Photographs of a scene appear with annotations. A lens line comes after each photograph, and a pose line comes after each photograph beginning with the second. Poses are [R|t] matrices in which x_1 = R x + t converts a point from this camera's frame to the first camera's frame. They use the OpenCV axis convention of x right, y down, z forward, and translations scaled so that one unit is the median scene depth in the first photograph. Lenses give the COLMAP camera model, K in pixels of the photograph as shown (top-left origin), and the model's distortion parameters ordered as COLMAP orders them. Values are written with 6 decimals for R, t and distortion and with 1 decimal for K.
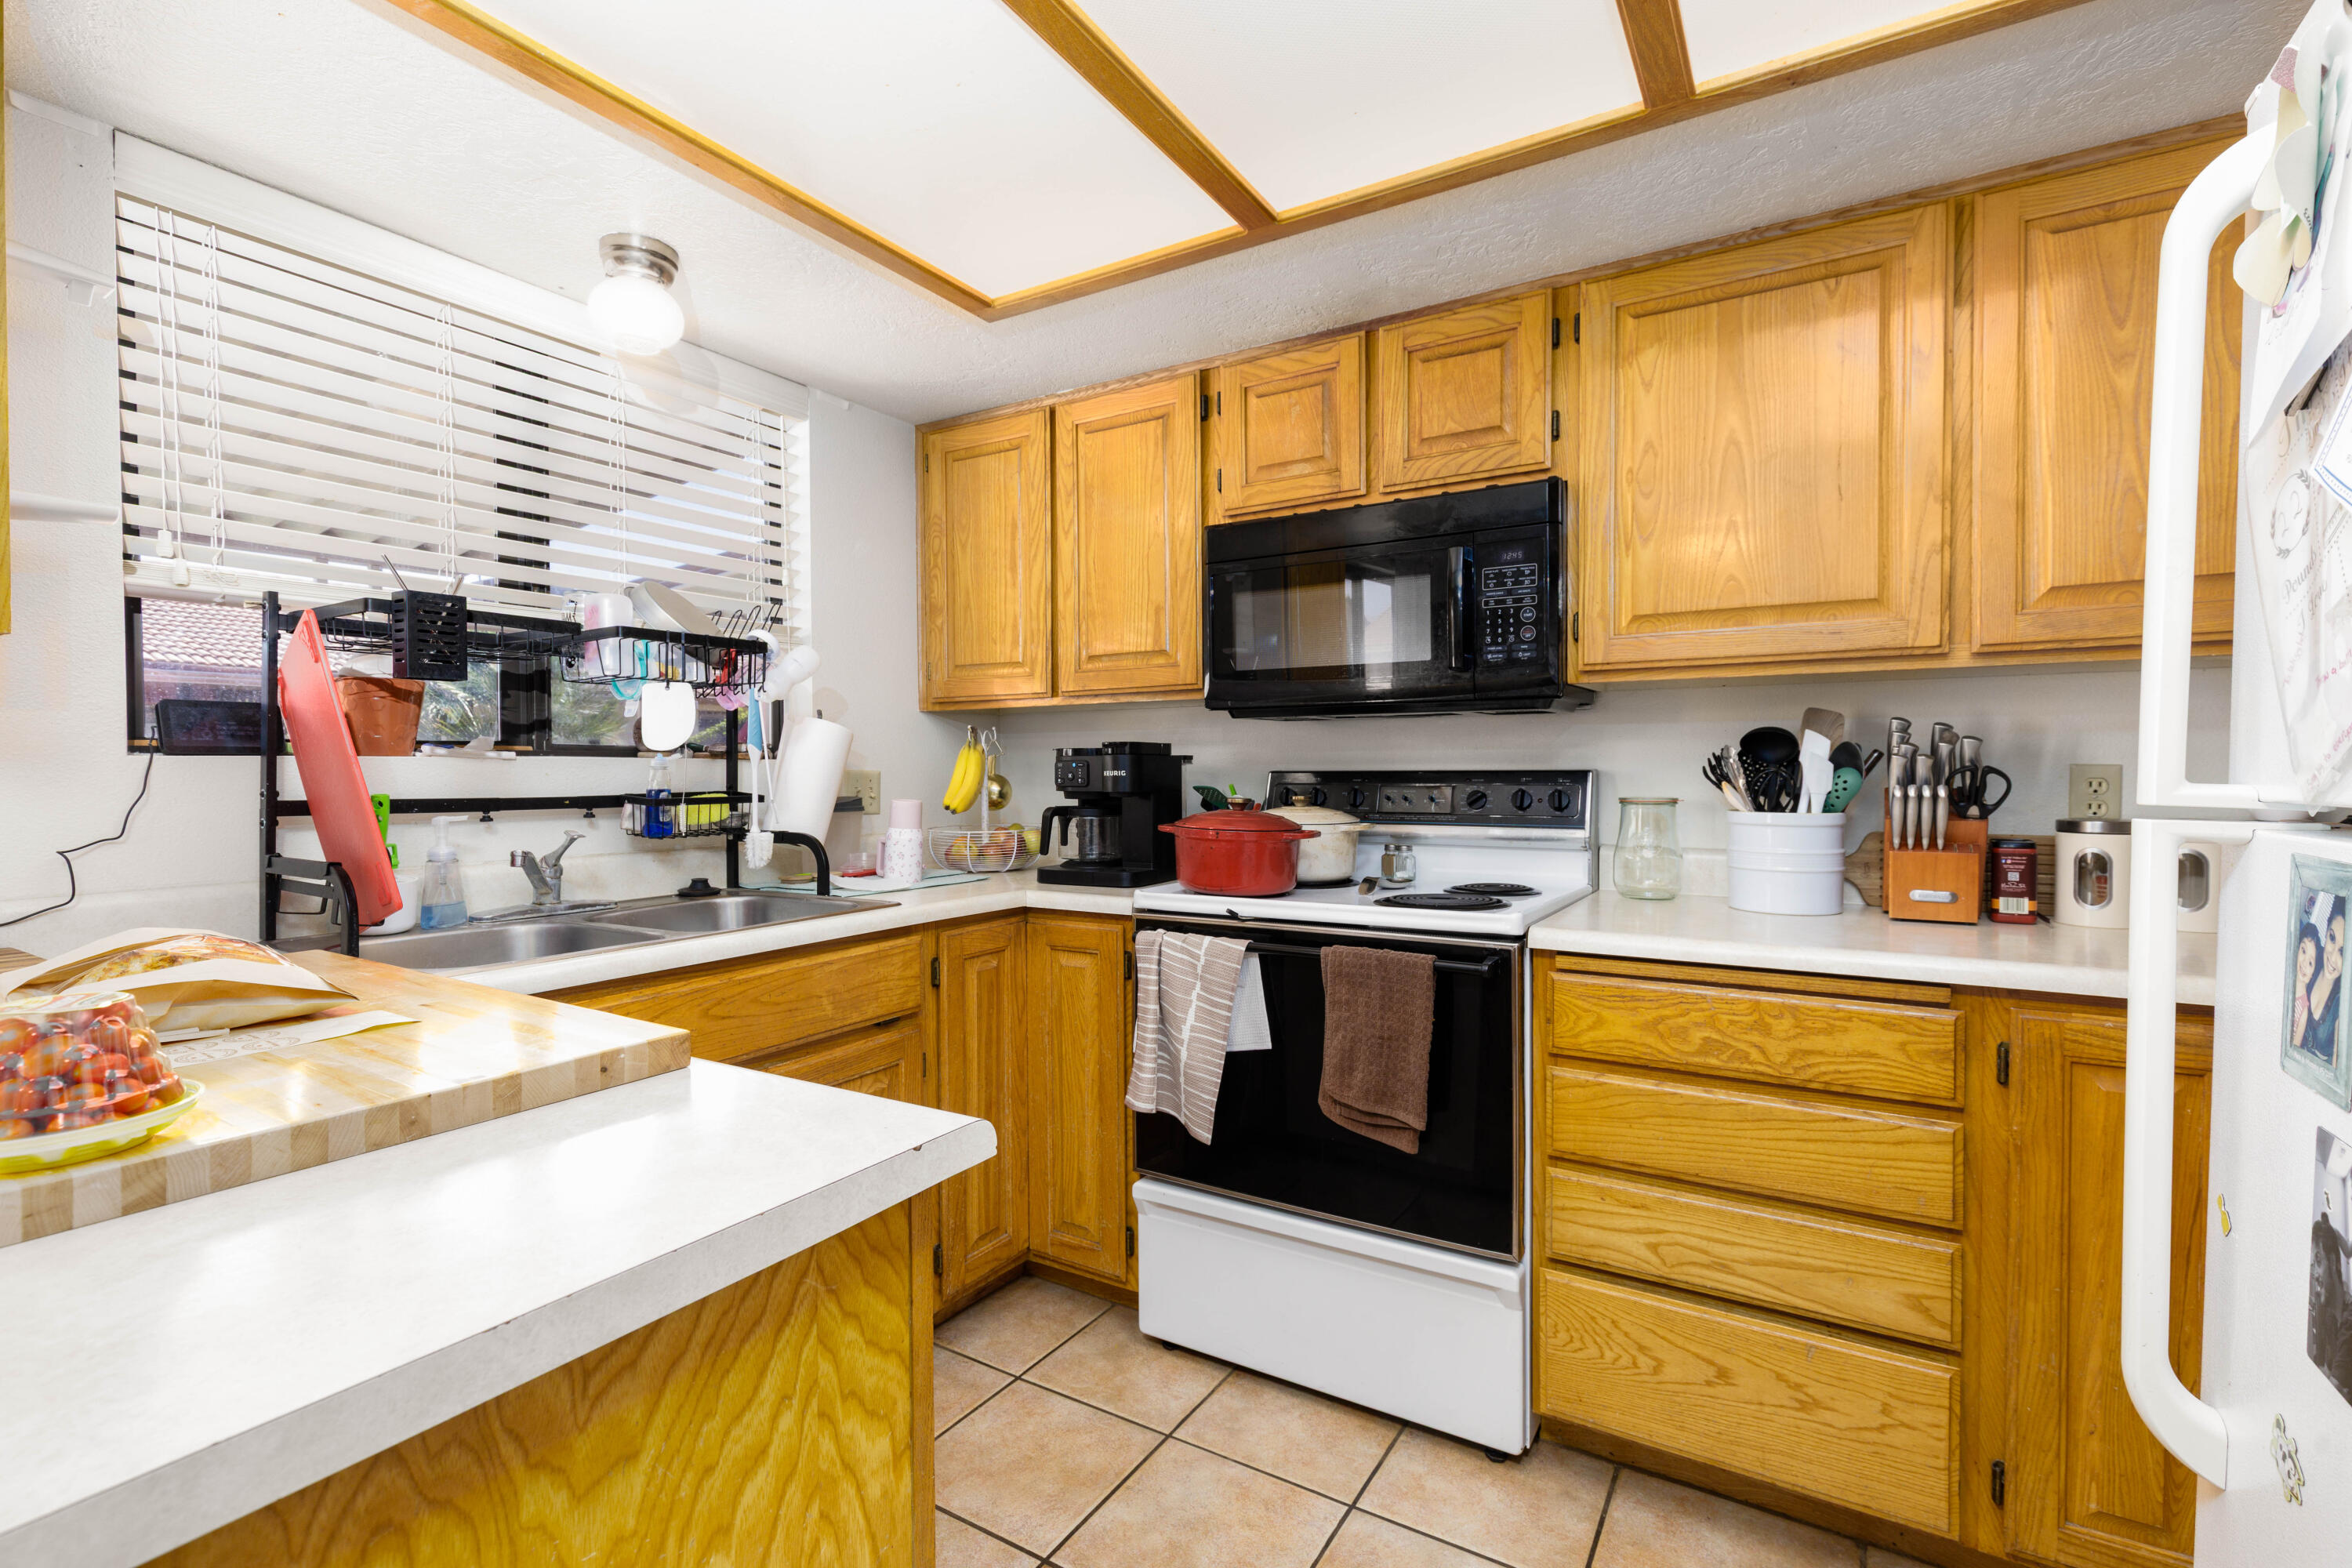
lens RADIAL K [[1050.1, 0, 1176.8], [0, 1050.1, 784.7], [0, 0, 1]] dist [0.000270, -0.000424]
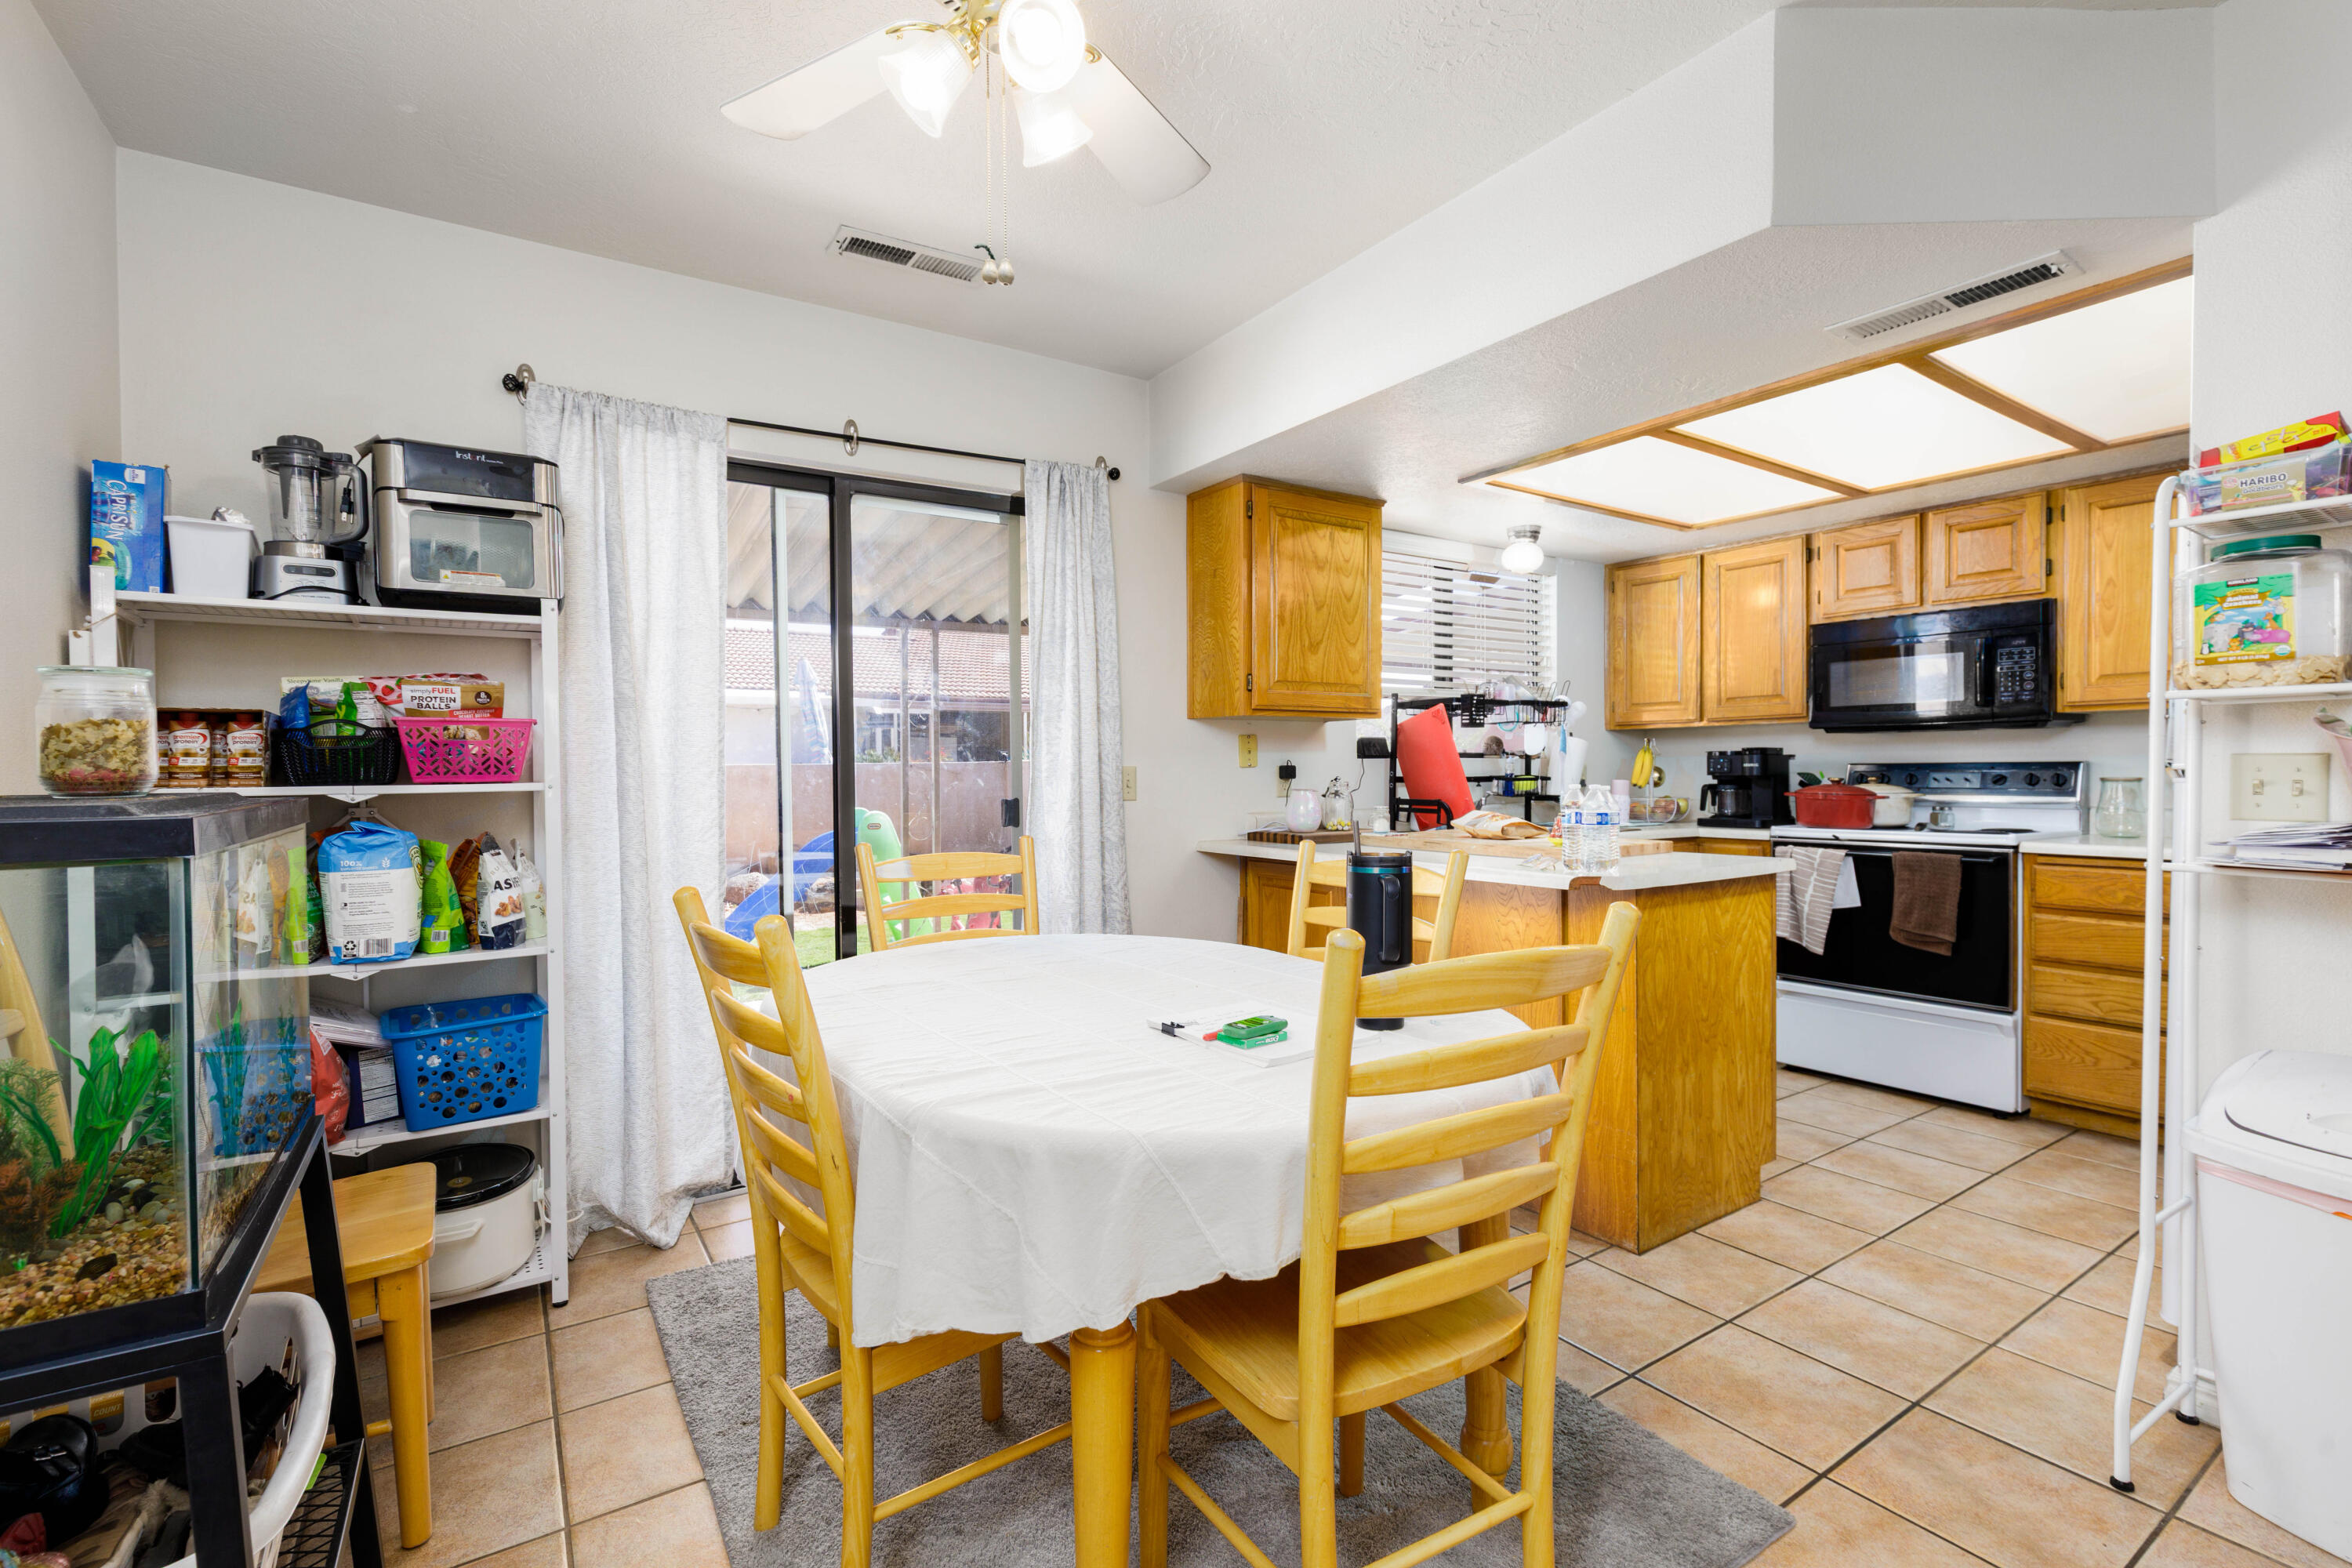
lens RADIAL K [[1050.1, 0, 1171.8], [0, 1050.1, 781.1], [0, 0, 1]] dist [0.000270, -0.000424]
pose [[0.904538, 0.002210, -0.426387, -0.213178], [-0.003265, 0.999993, -0.001742, 0.025931], [0.426380, 0.002967, 0.904539, -1.182272]]
